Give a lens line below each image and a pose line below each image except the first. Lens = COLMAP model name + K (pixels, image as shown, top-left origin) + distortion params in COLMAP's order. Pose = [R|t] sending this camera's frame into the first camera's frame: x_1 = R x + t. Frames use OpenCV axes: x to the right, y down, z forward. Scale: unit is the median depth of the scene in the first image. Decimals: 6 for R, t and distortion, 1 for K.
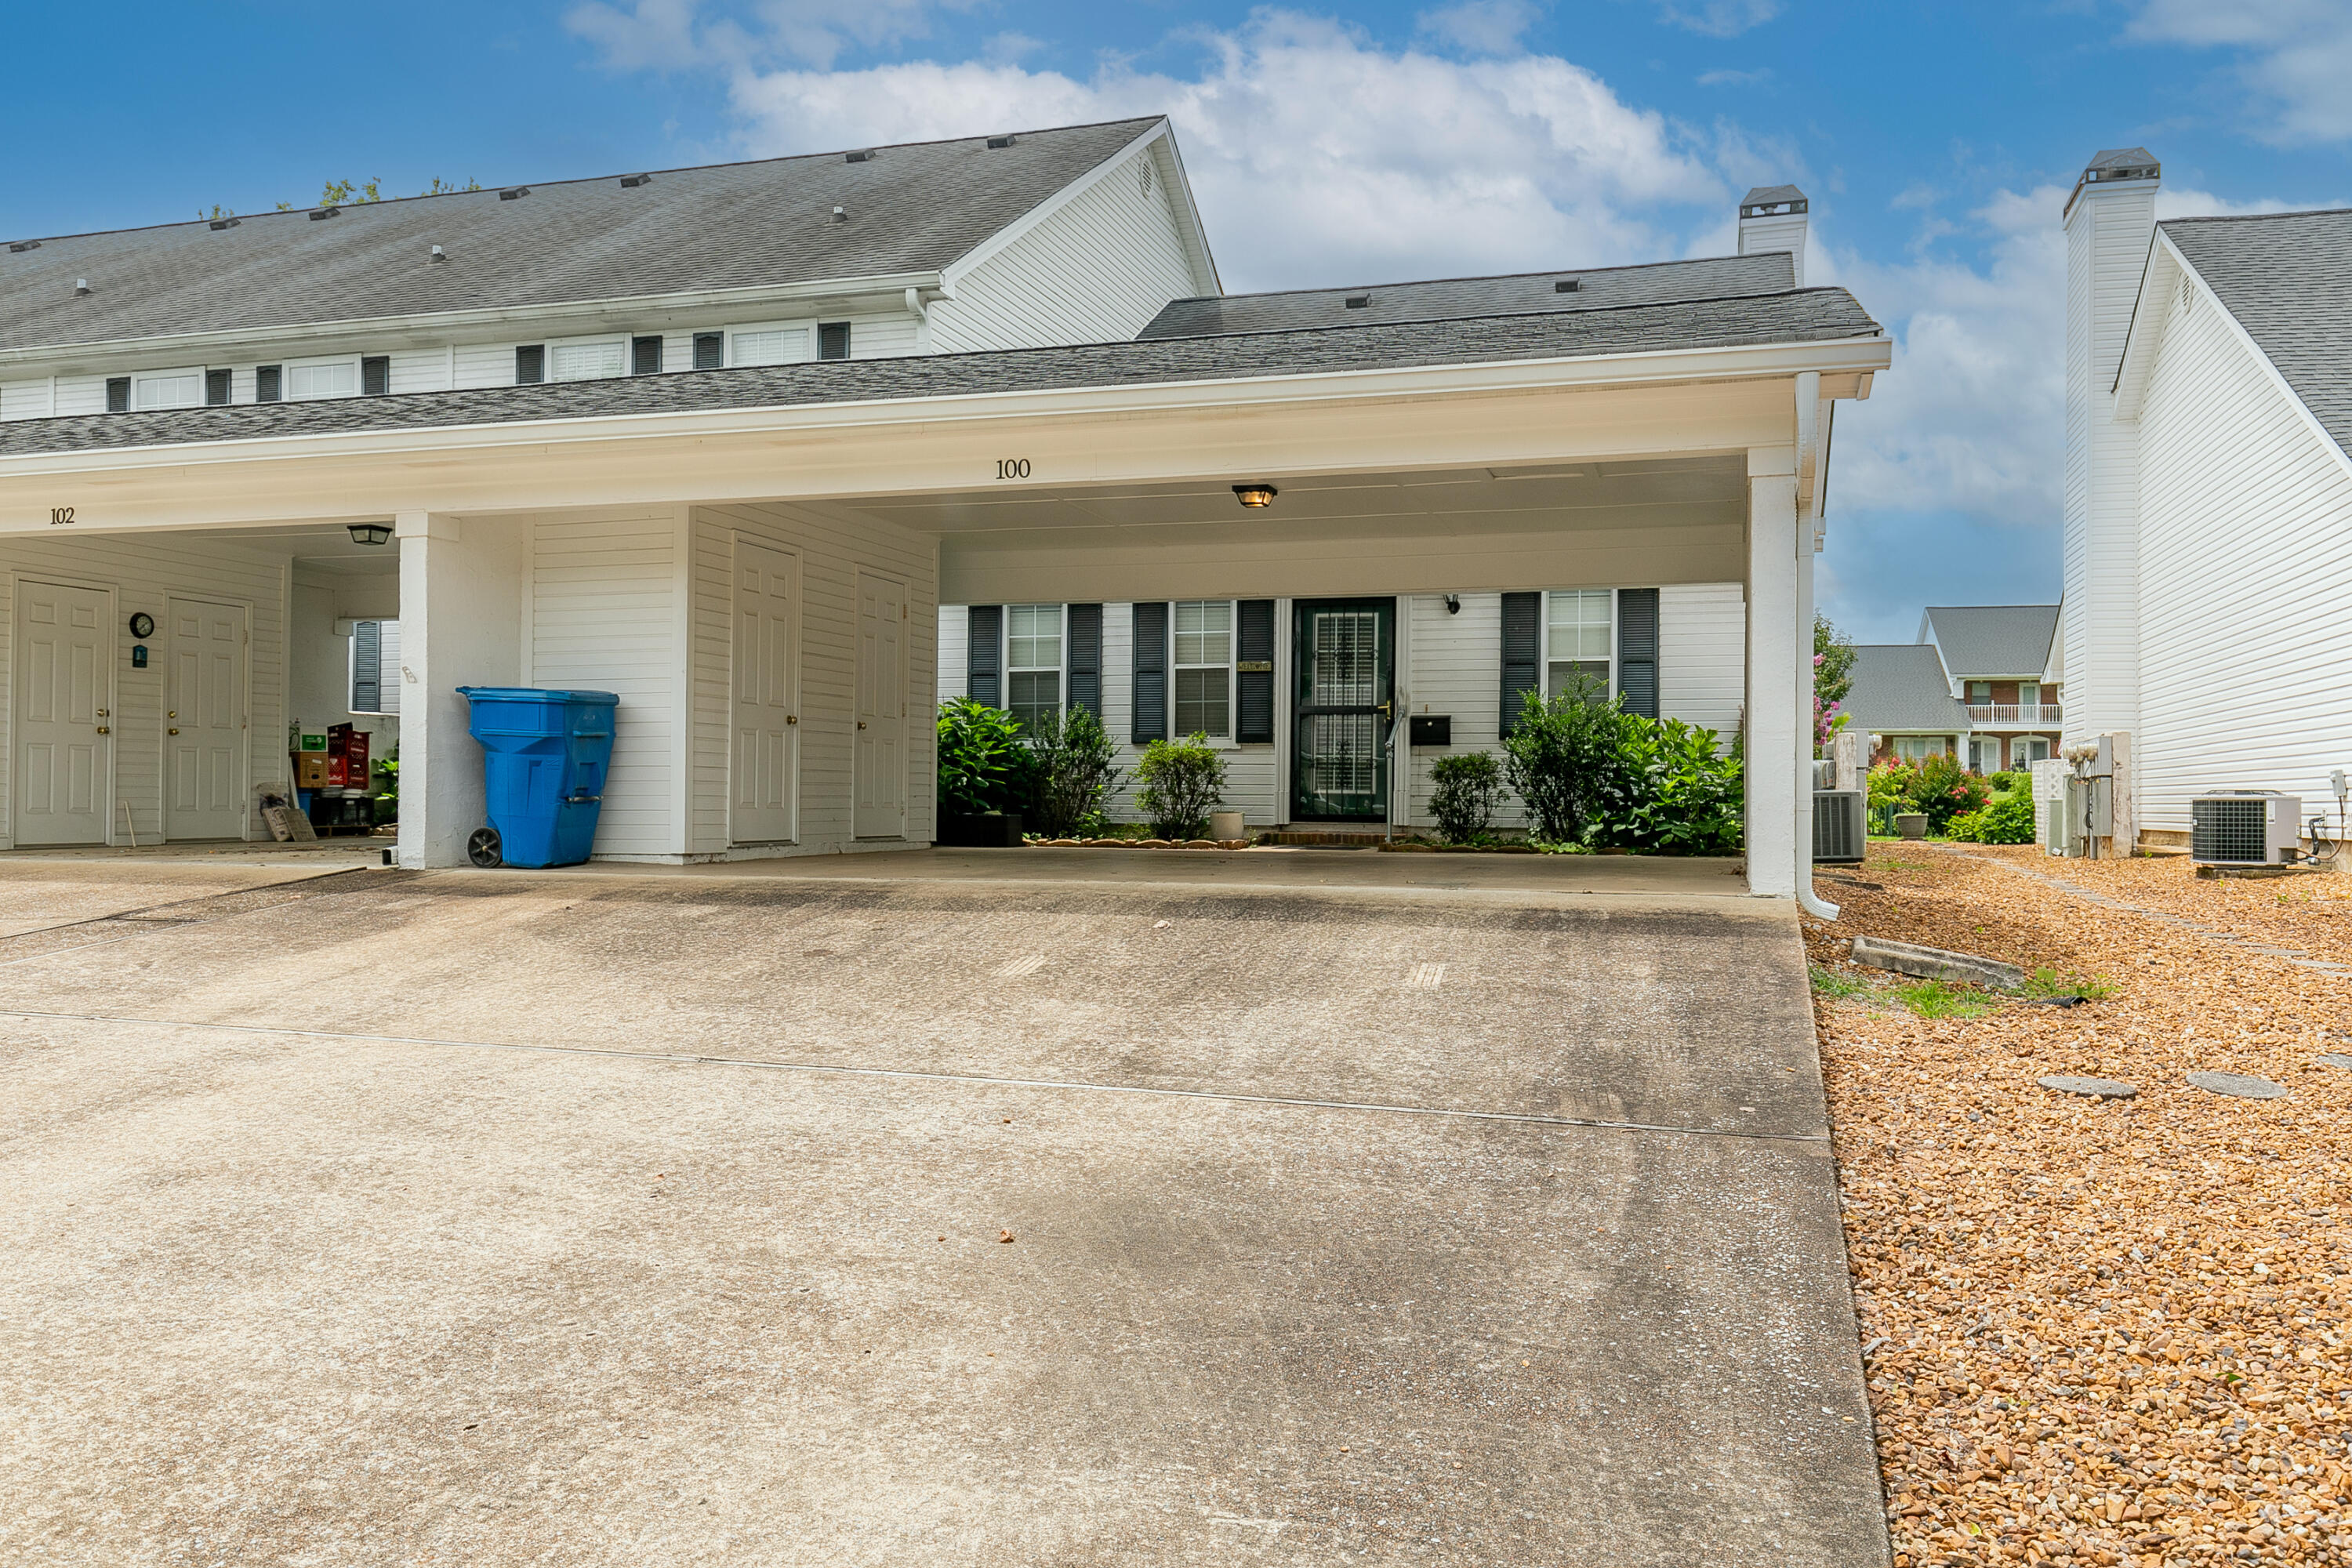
lens RADIAL K [[1703.8, 0, 1176.2], [0, 1703.8, 770.3], [0, 0, 1]] dist [-0.046989, 0.004832]
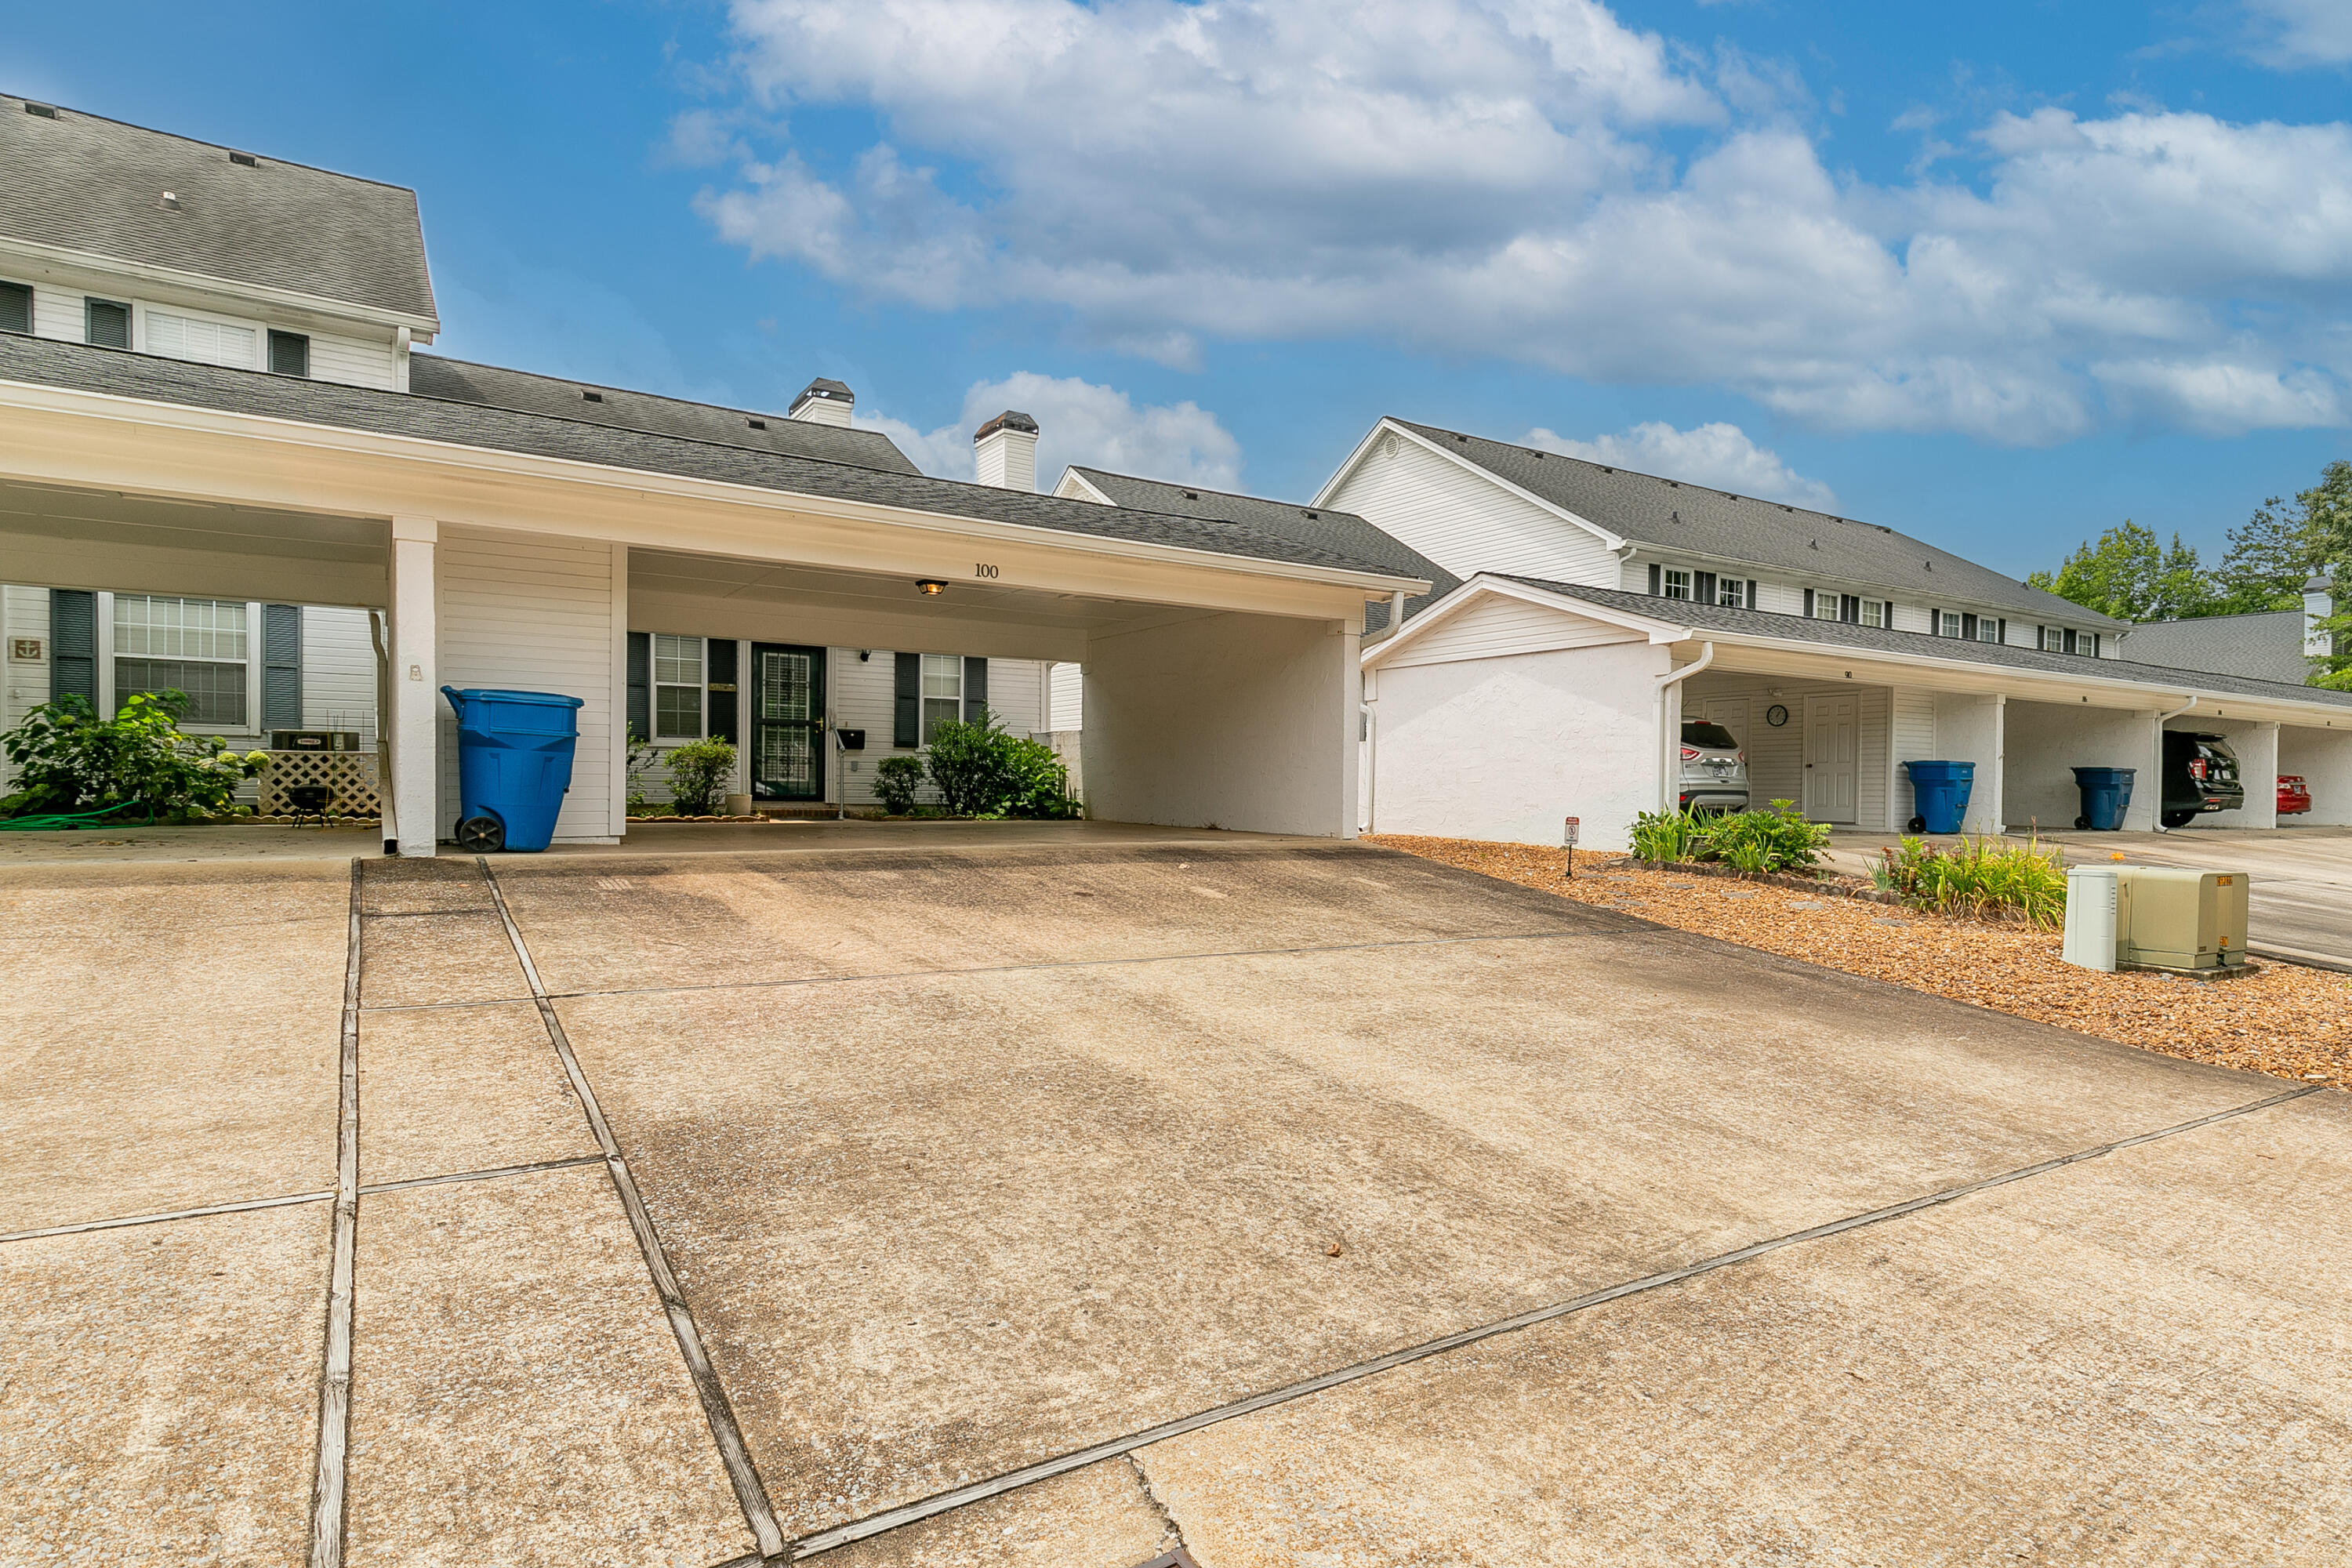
lens RADIAL K [[1142.4, 0, 1189.5], [0, 1142.4, 795.9], [0, 0, 1]] dist [0.001046, -0.000518]
pose [[0.666774, -0.004783, 0.745245, -0.402720], [-0.020334, 0.999490, 0.024608, -0.004415], [-0.744983, -0.031562, 0.666337, 0.106943]]
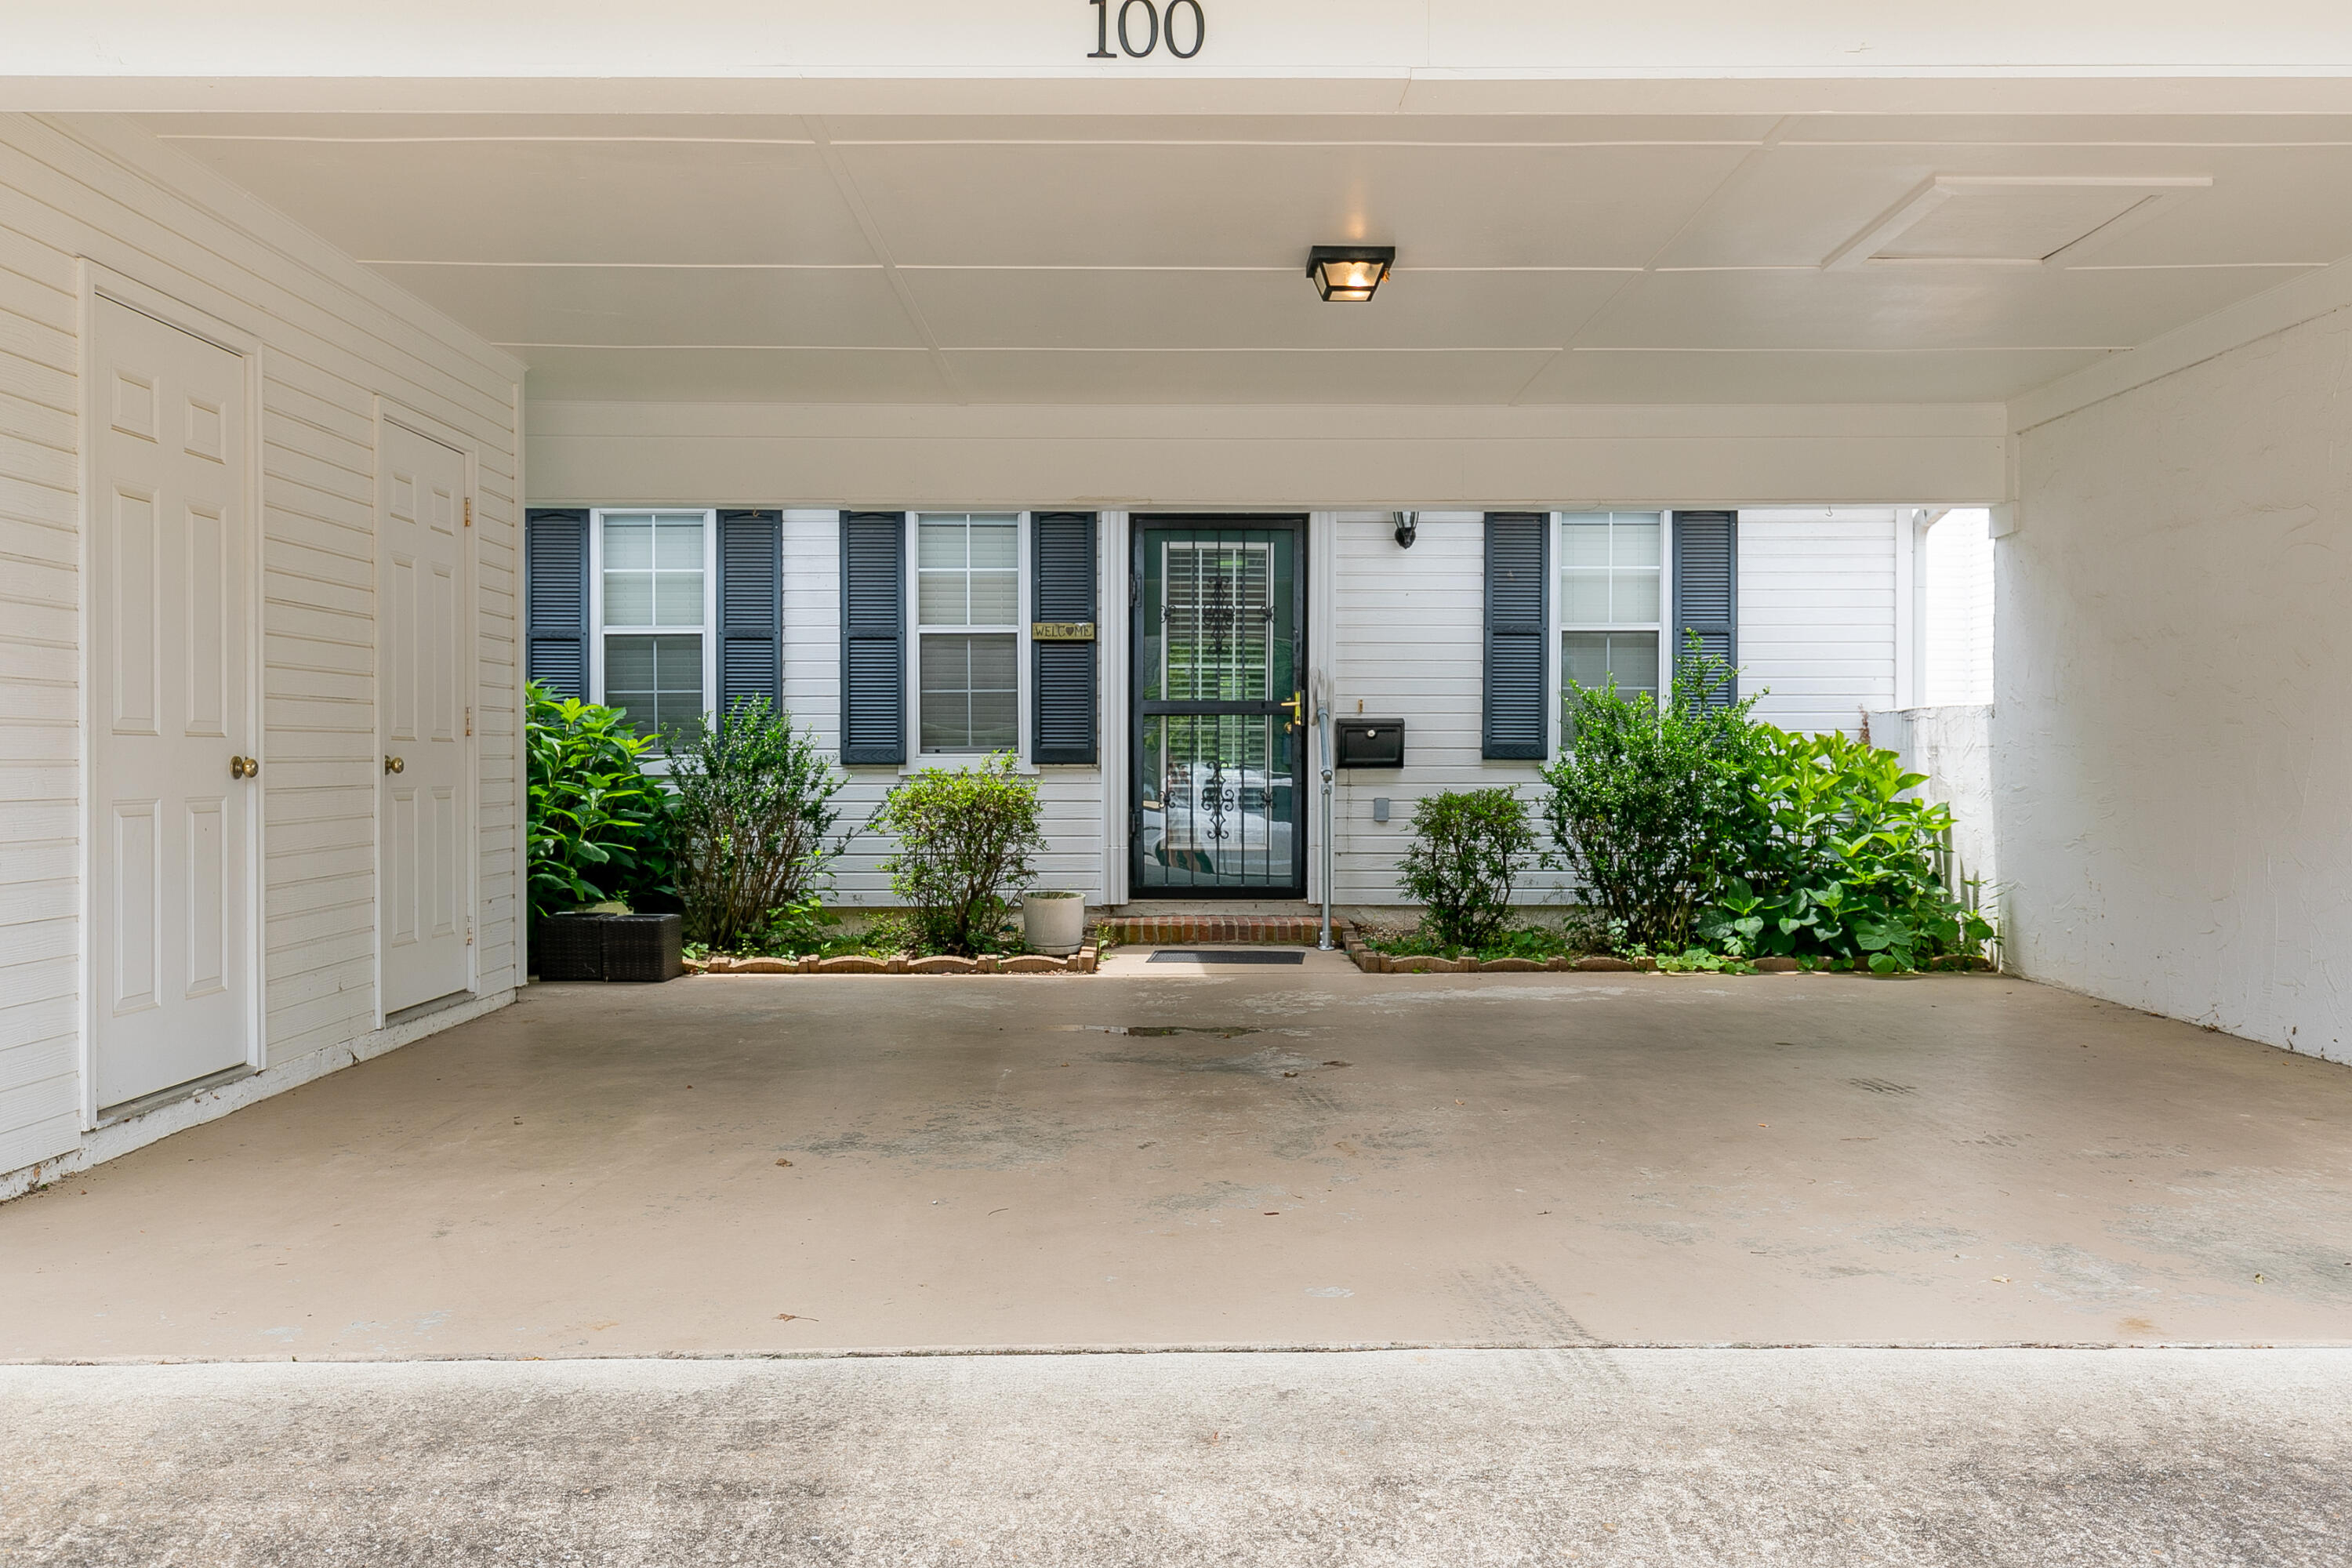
lens RADIAL K [[1971.9, 0, 1179.0], [0, 1971.9, 805.2], [0, 0, 1]] dist [0.004544, 0.003579]
pose [[0.960204, -0.012250, 0.279030, -0.106310], [0.002033, 0.999318, 0.036873, -0.027575], [-0.279291, -0.034838, 0.959574, 0.360825]]
